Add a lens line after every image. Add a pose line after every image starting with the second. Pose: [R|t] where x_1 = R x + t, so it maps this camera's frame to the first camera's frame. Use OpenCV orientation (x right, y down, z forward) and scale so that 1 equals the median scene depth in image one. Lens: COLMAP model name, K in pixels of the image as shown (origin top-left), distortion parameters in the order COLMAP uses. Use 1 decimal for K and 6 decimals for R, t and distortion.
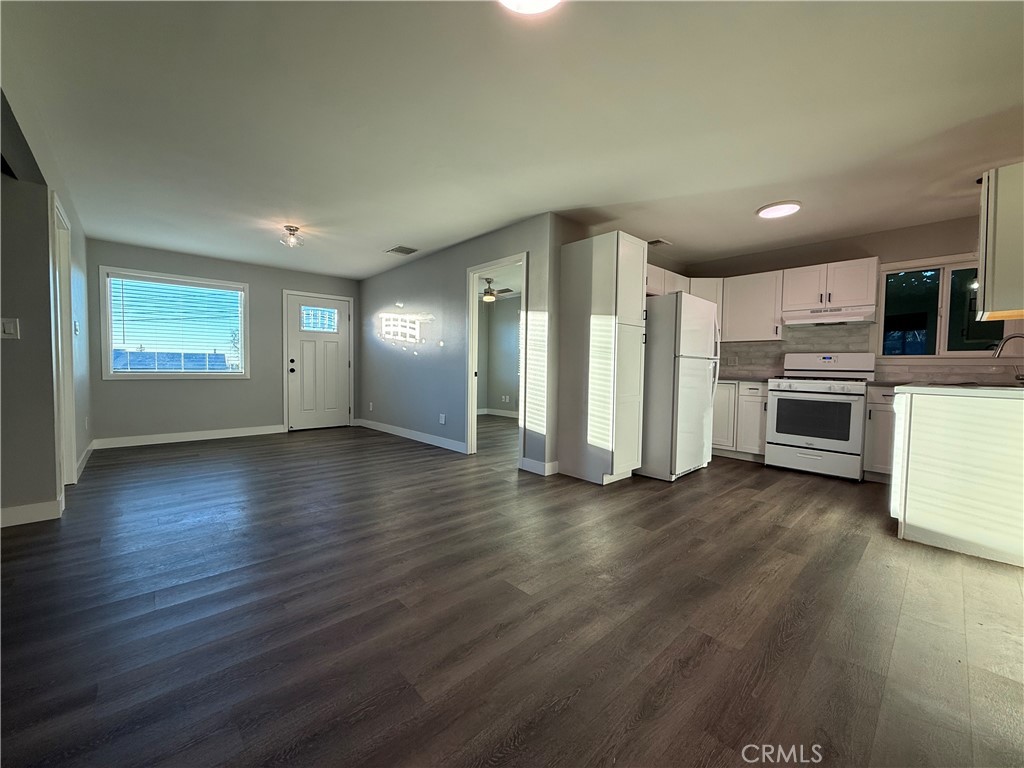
lens RADIAL K [[409.5, 0, 504.5], [0, 409.5, 384.4], [0, 0, 1]] dist [0.000551, -0.000087]
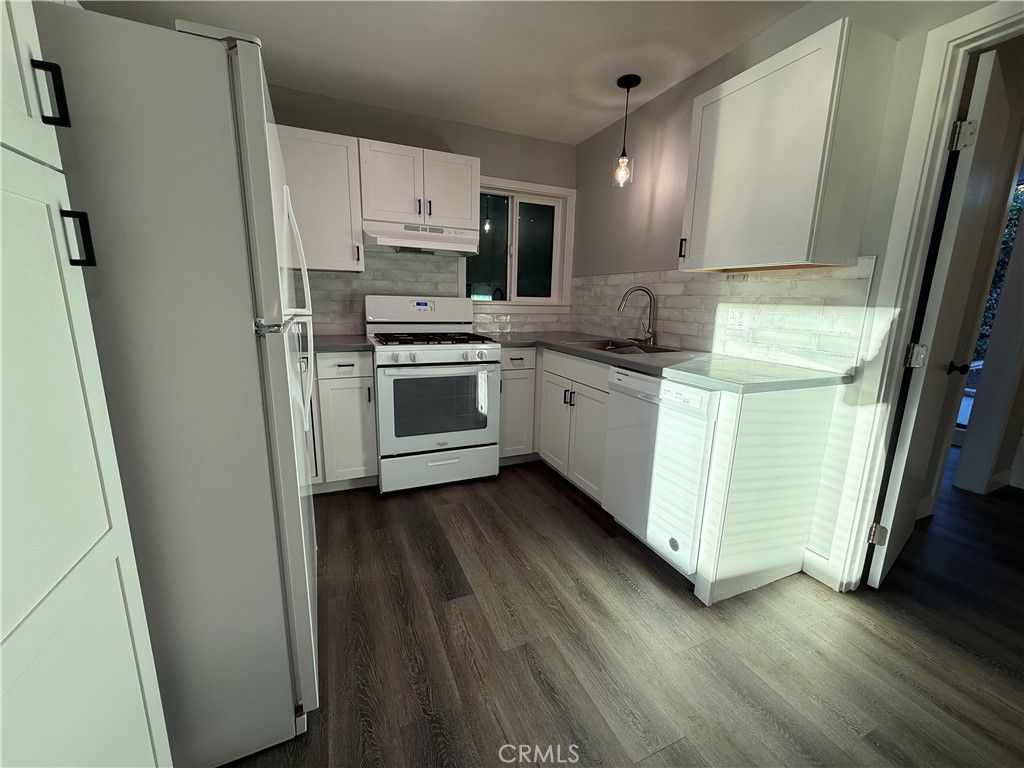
lens RADIAL K [[409.5, 0, 514.6], [0, 409.5, 384.4], [0, 0, 1]] dist [0.000551, -0.000087]
pose [[0.321256, -0.199158, 0.925813, 0.202520], [0.026567, 0.979146, 0.201413, -0.071595], [-0.946620, -0.040109, 0.319848, 0.685388]]
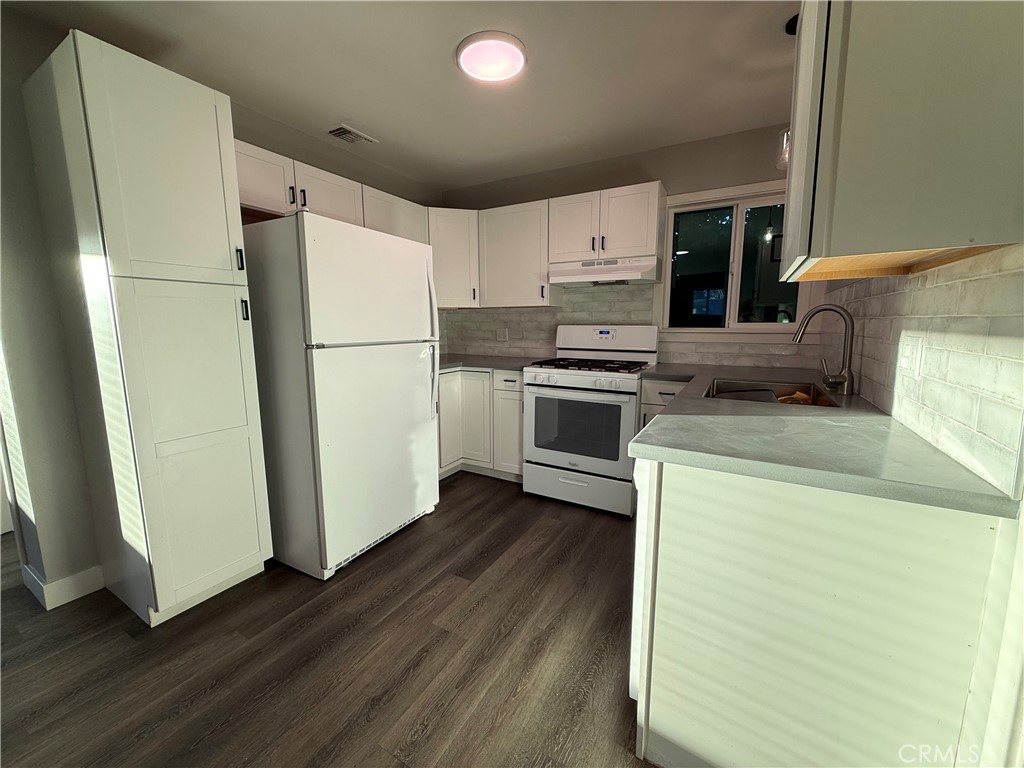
lens RADIAL K [[409.5, 0, 504.4], [0, 409.5, 384.4], [0, 0, 1]] dist [0.000551, -0.000087]
pose [[0.953457, -0.061103, 0.295272, 0.441530], [0.029689, 0.993518, 0.109726, -0.062310], [-0.300063, -0.095853, 0.949091, 0.402409]]
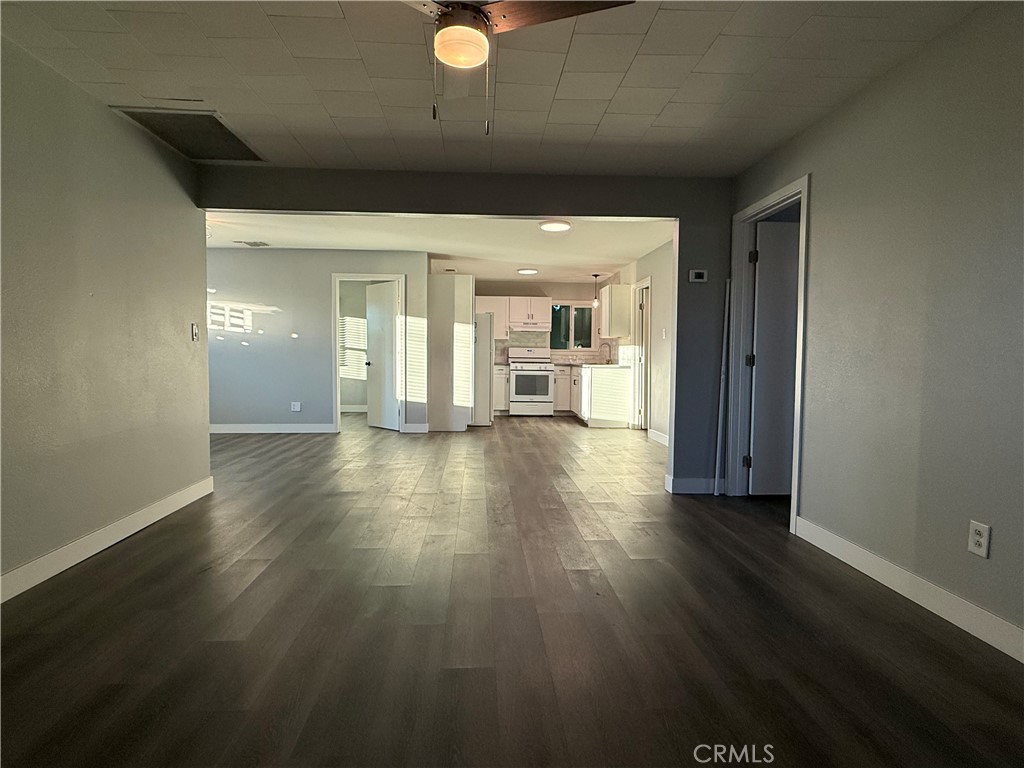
lens RADIAL K [[531.1, 0, 509.0], [0, 531.1, 386.8], [0, 0, 1]] dist [-0.007674, -0.000270]
pose [[0.642269, -0.047211, 0.765024, -1.065803], [0.037914, 0.998836, 0.029809, 0.018187], [-0.765541, 0.009860, 0.643311, -0.401220]]
